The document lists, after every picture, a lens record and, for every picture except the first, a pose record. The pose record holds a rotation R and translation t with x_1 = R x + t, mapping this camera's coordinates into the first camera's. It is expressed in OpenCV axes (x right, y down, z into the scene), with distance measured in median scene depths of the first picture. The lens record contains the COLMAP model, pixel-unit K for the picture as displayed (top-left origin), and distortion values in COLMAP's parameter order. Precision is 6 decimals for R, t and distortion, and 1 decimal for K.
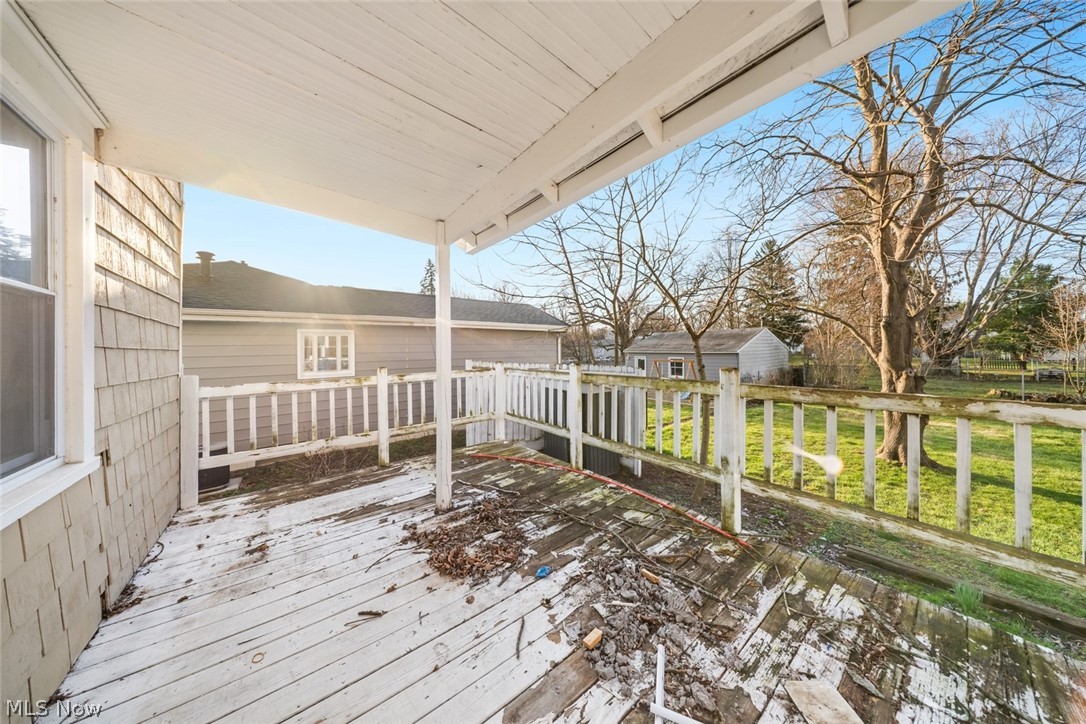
lens RADIAL K [[319.7, 0, 543.0], [0, 319.7, 362.0], [0, 0, 1]] dist [-0.005343, -0.000123]
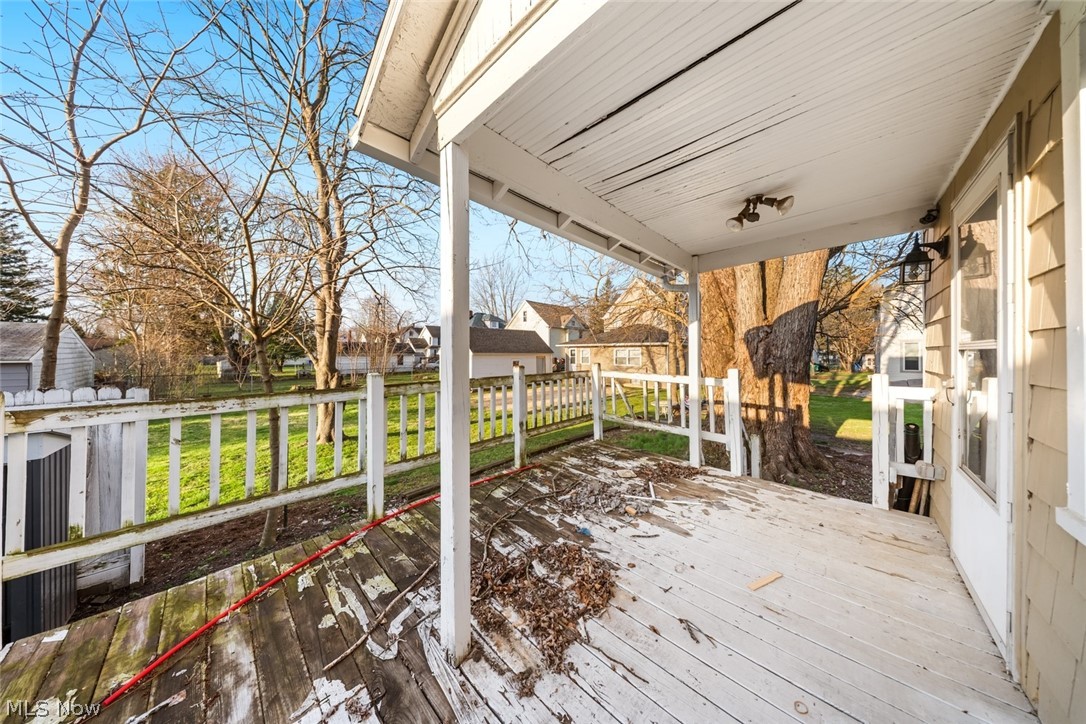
lens RADIAL K [[324.4, 0, 538.7], [0, 324.4, 352.7], [0, 0, 1]] dist [0.000273, -0.001142]
pose [[-0.138541, 0.012149, 0.990282, -1.103755], [0.042266, 0.999086, -0.006344, -0.031297], [-0.989454, 0.040976, -0.138928, 1.186481]]
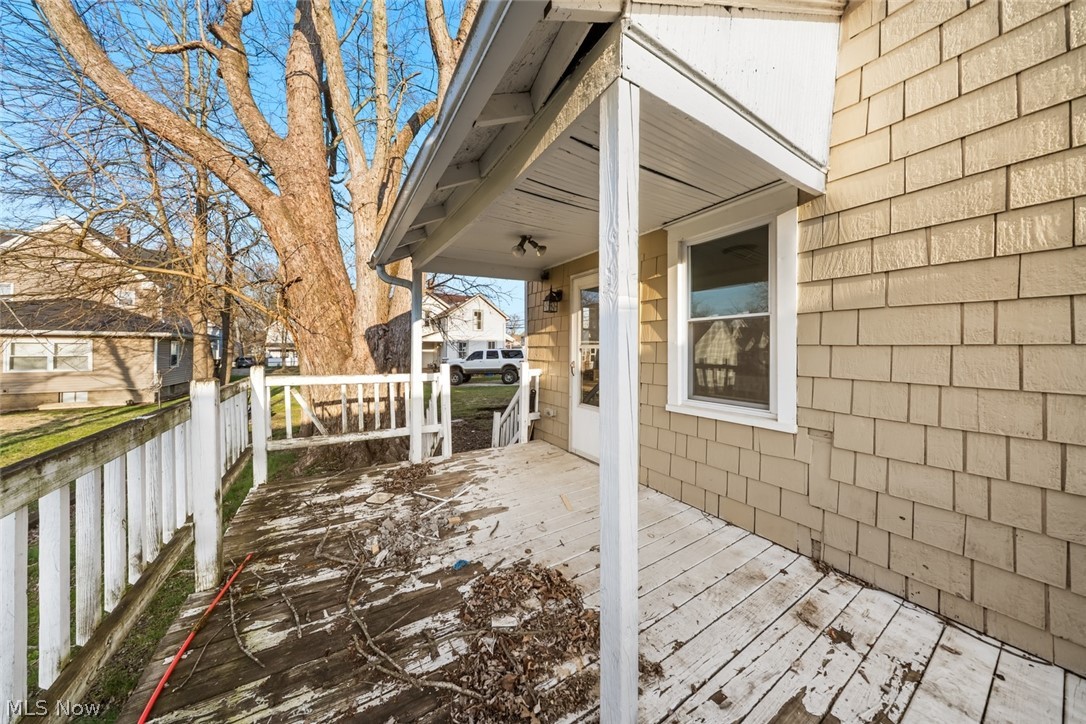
lens RADIAL K [[324.4, 0, 538.7], [0, 324.4, 352.7], [0, 0, 1]] dist [0.000273, -0.001142]
pose [[-0.993987, 0.010707, 0.108975, -0.336351], [0.016951, 0.998257, 0.056531, -0.082696], [-0.108180, 0.058038, -0.992436, 1.786662]]
